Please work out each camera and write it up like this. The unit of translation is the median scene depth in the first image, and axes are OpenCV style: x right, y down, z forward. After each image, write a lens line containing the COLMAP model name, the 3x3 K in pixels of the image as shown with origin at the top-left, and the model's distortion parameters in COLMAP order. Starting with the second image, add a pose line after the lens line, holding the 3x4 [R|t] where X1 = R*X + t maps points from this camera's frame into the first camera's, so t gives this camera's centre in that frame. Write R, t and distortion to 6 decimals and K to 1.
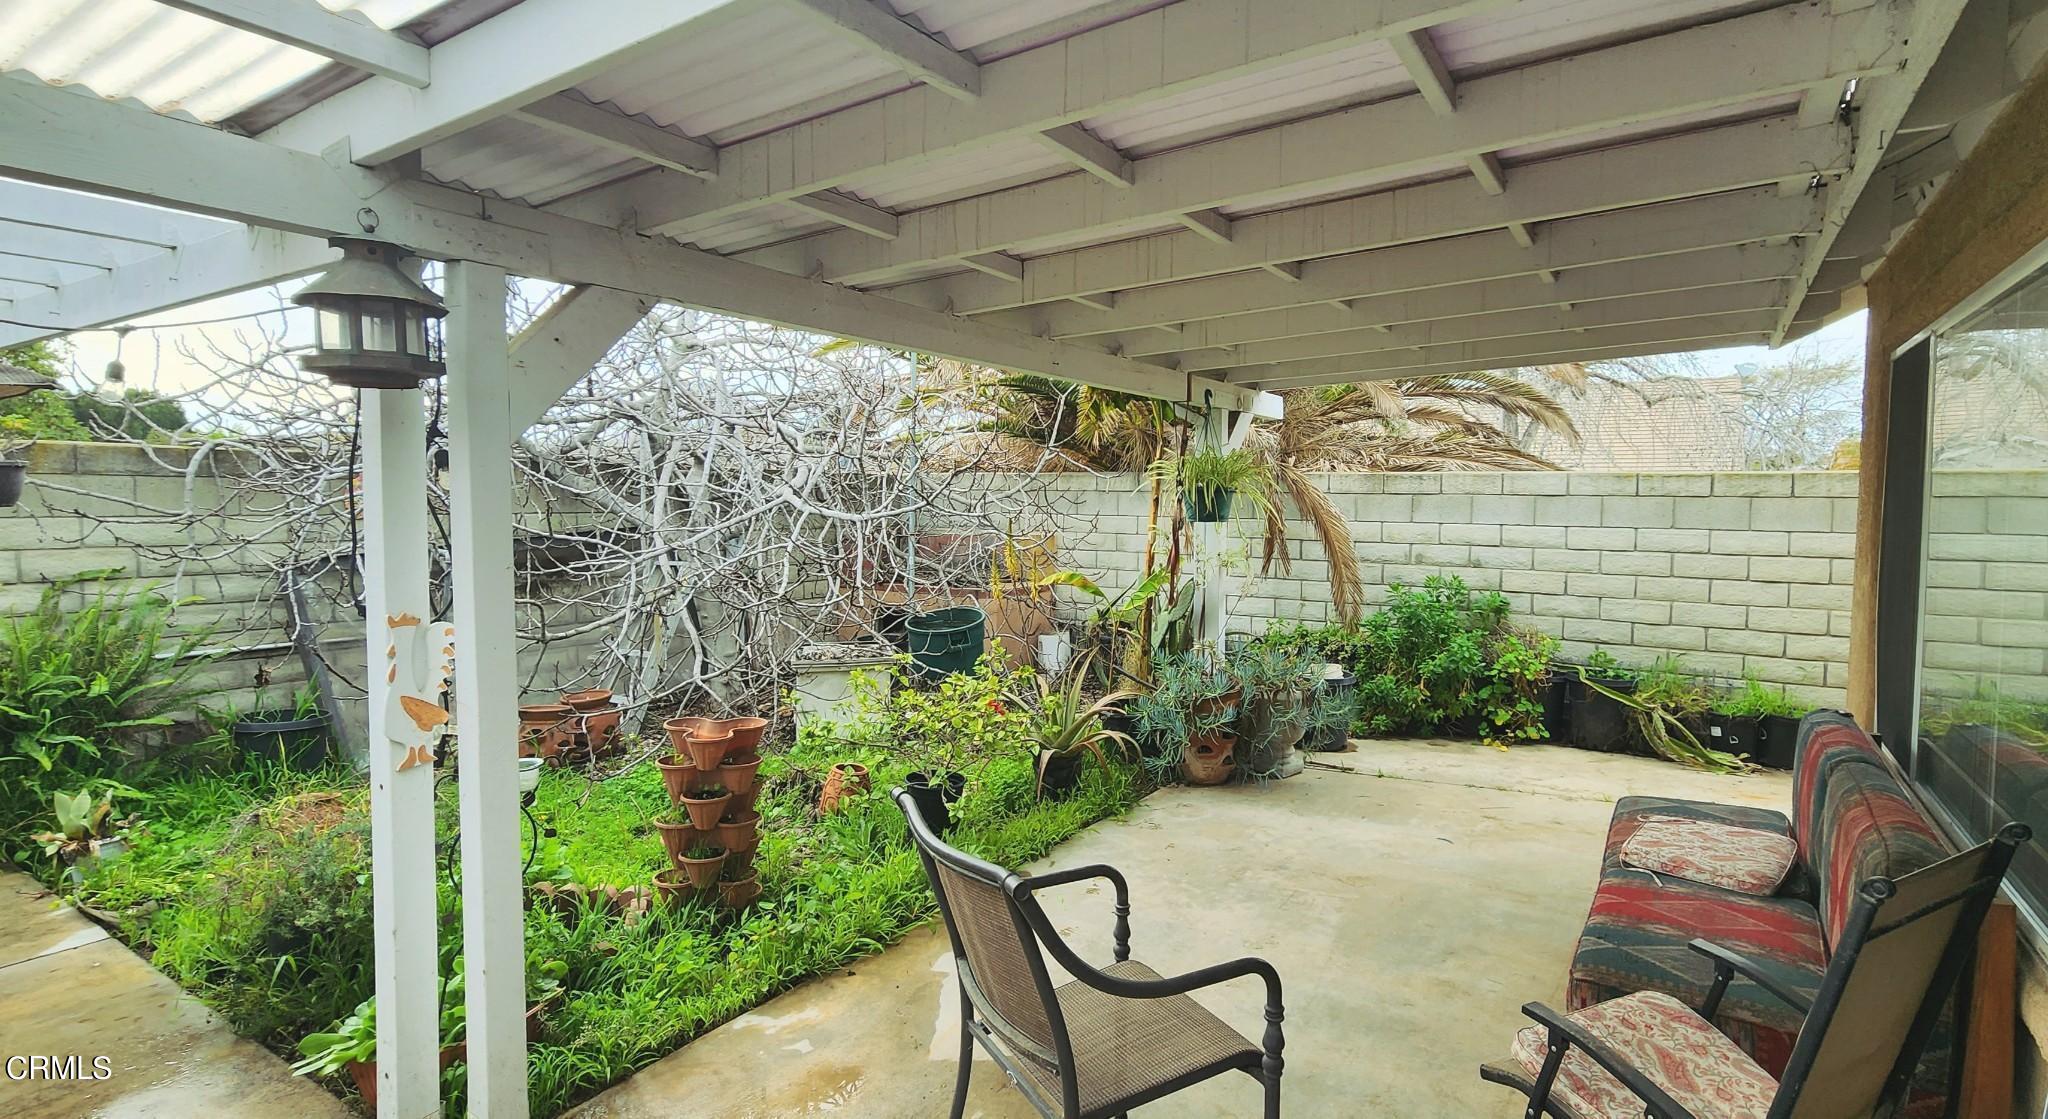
lens RADIAL K [[976.2, 0, 1107.4], [0, 976.2, 552.4], [0, 0, 1]] dist [-0.000523, 0.000521]
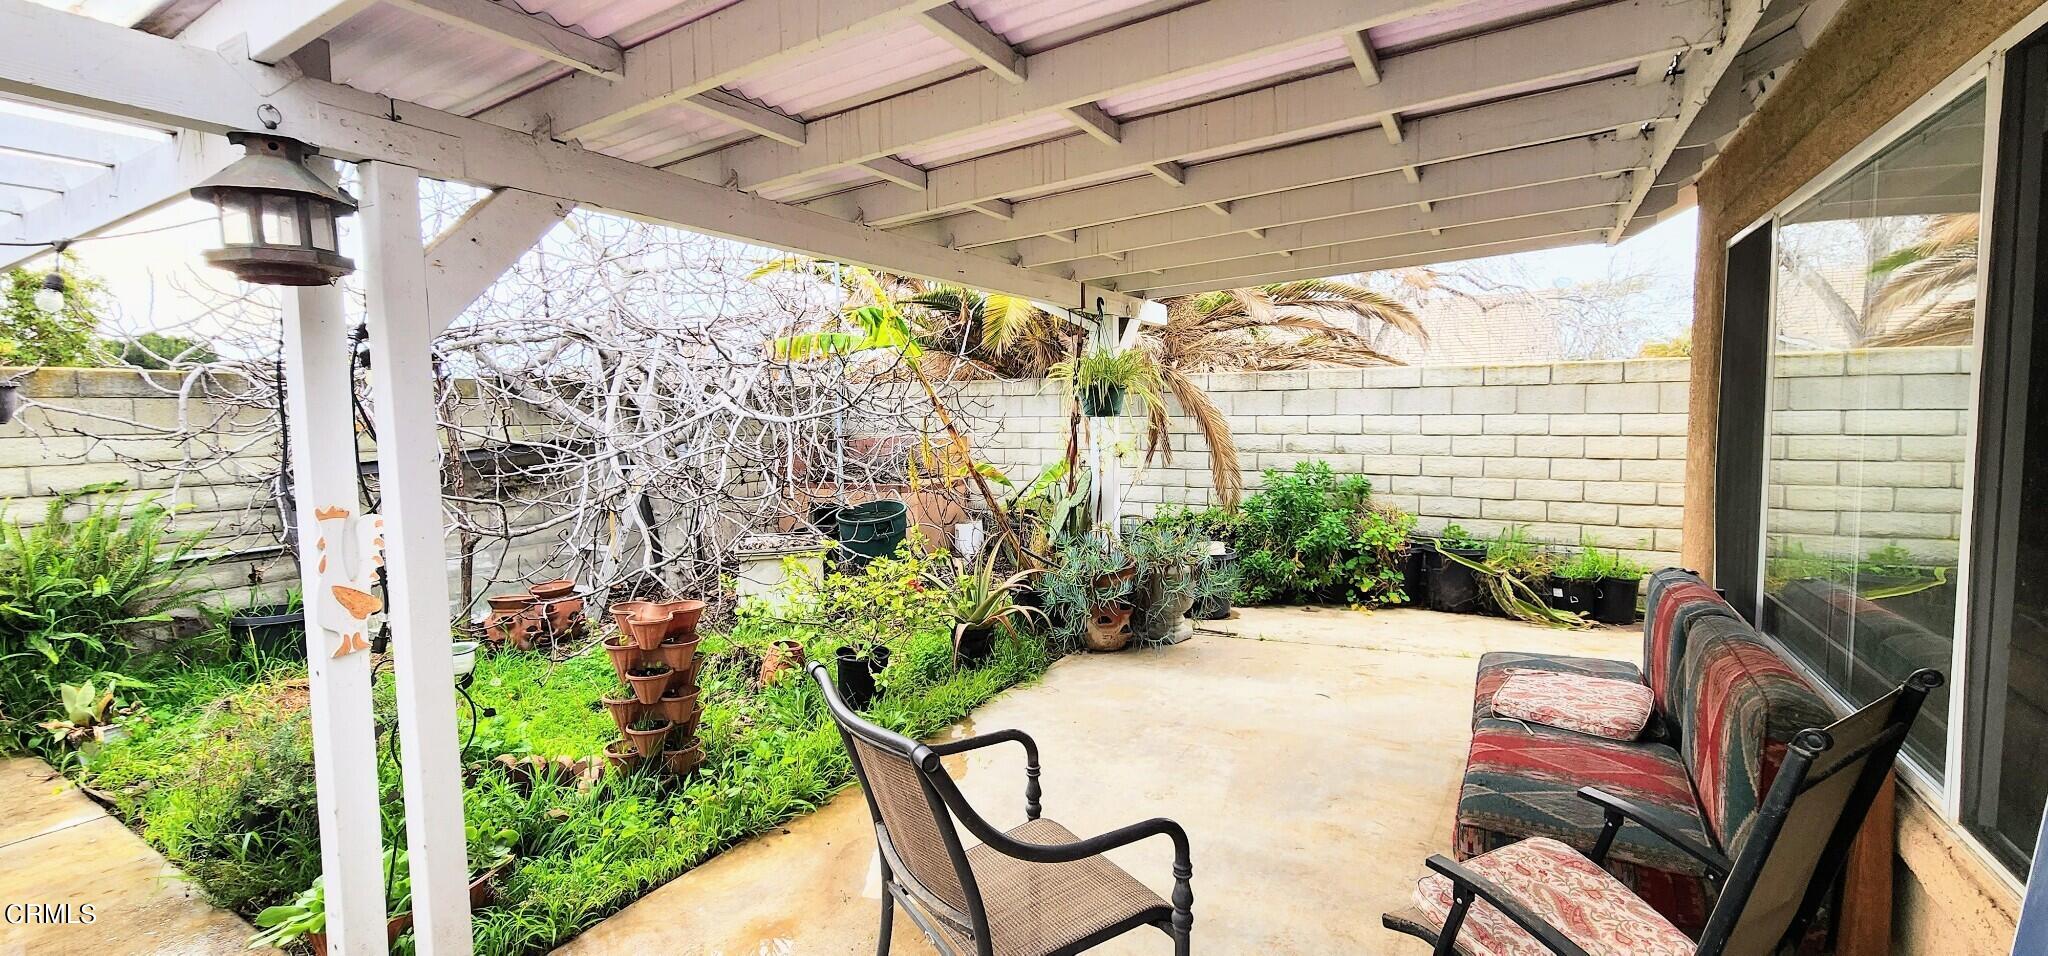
lens RADIAL K [[838.6, 0, 1015.4], [0, 838.6, 474.0], [0, 0, 1]] dist [-0.000252, -0.000229]
pose [[0.999683, -0.025160, 0.000167, 0.002304], [0.025150, 0.999417, 0.023093, 0.013771], [-0.000748, -0.023081, 0.999733, 0.058821]]
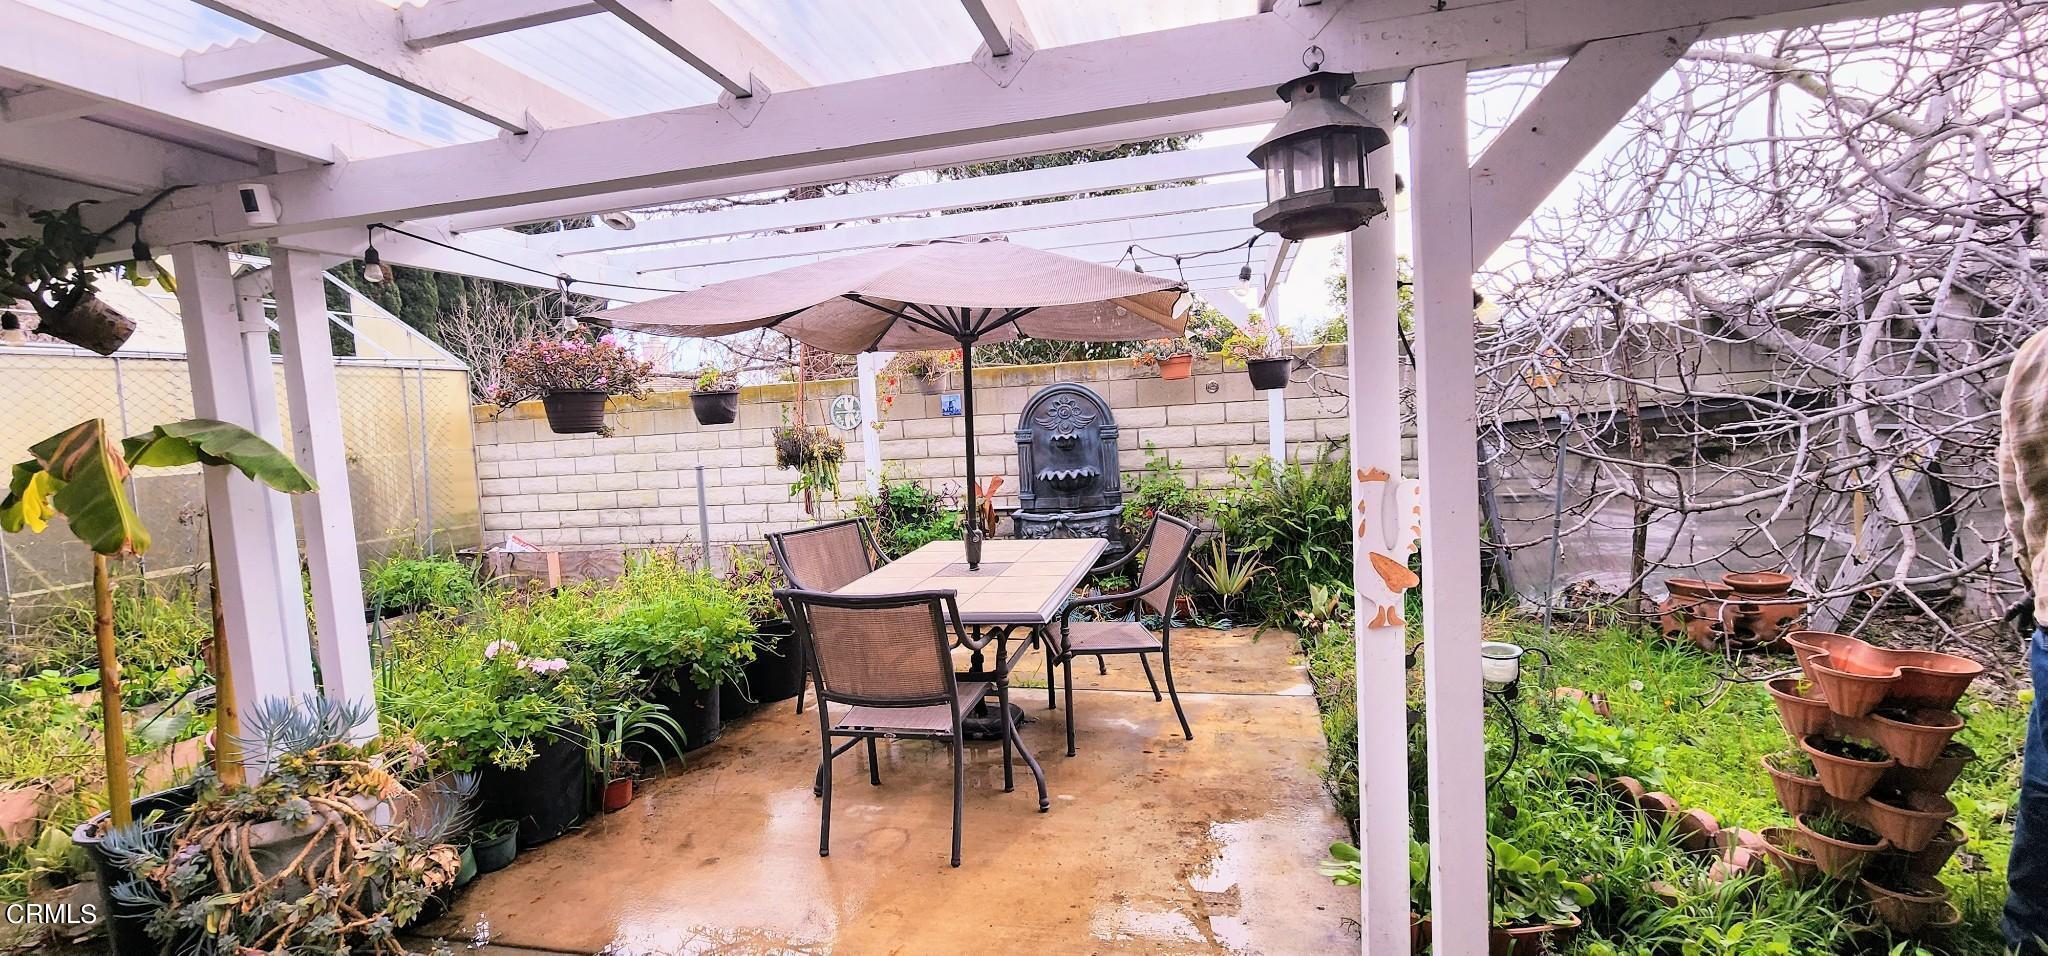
lens RADIAL K [[838.6, 0, 1015.4], [0, 838.6, 474.0], [0, 0, 1]] dist [-0.000252, -0.000229]
pose [[0.282660, 0.044882, -0.958169, -0.011906], [0.013525, 0.998619, 0.050767, 0.011392], [0.959125, -0.027309, 0.281663, 0.223393]]
